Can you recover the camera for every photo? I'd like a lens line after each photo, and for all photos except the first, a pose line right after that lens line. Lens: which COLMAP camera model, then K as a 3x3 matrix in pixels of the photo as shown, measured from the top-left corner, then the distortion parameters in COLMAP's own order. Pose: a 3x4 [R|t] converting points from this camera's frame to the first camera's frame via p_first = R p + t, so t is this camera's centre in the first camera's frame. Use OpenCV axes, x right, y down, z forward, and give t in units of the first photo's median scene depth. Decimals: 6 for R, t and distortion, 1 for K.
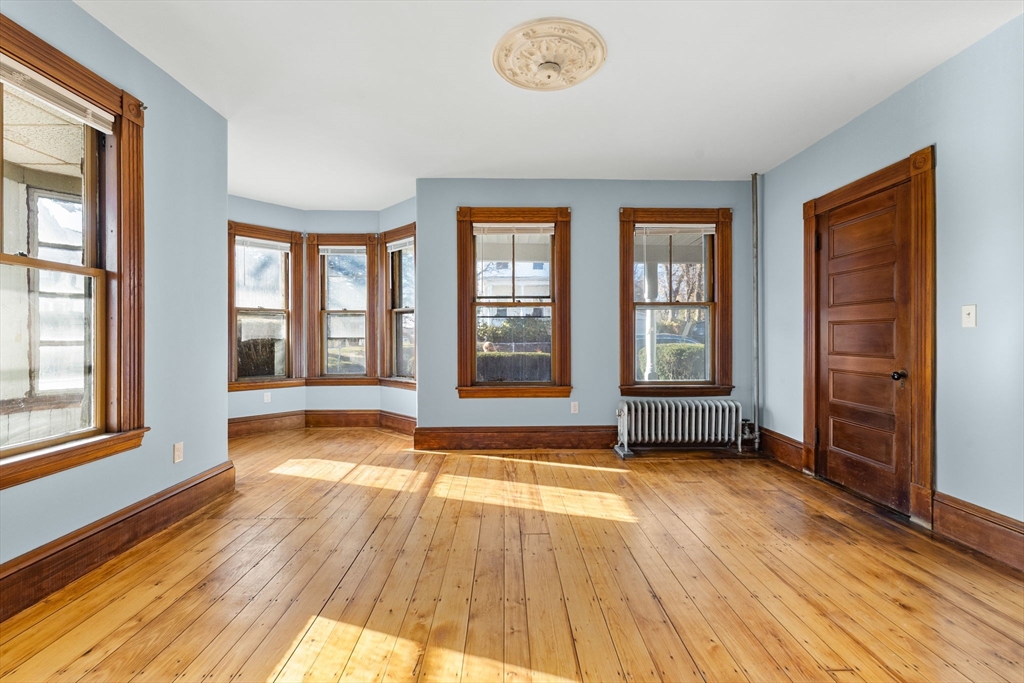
lens RADIAL K [[443.6, 0, 518.9], [0, 443.6, 337.7], [0, 0, 1]] dist [0.001105, 0.000131]
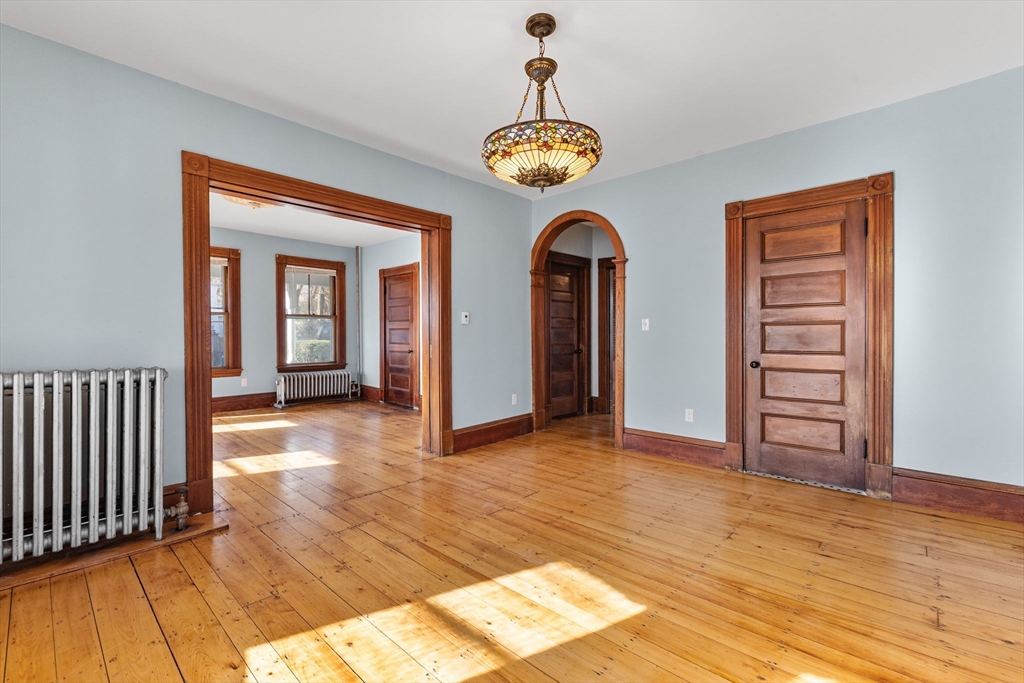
lens RADIAL K [[443.6, 0, 518.9], [0, 443.6, 337.7], [0, 0, 1]] dist [0.001105, 0.000131]
pose [[0.692400, -0.006881, 0.721481, -0.328902], [0.003573, 0.999975, 0.006108, -0.002081], [-0.721505, -0.001652, 0.692407, -0.747869]]
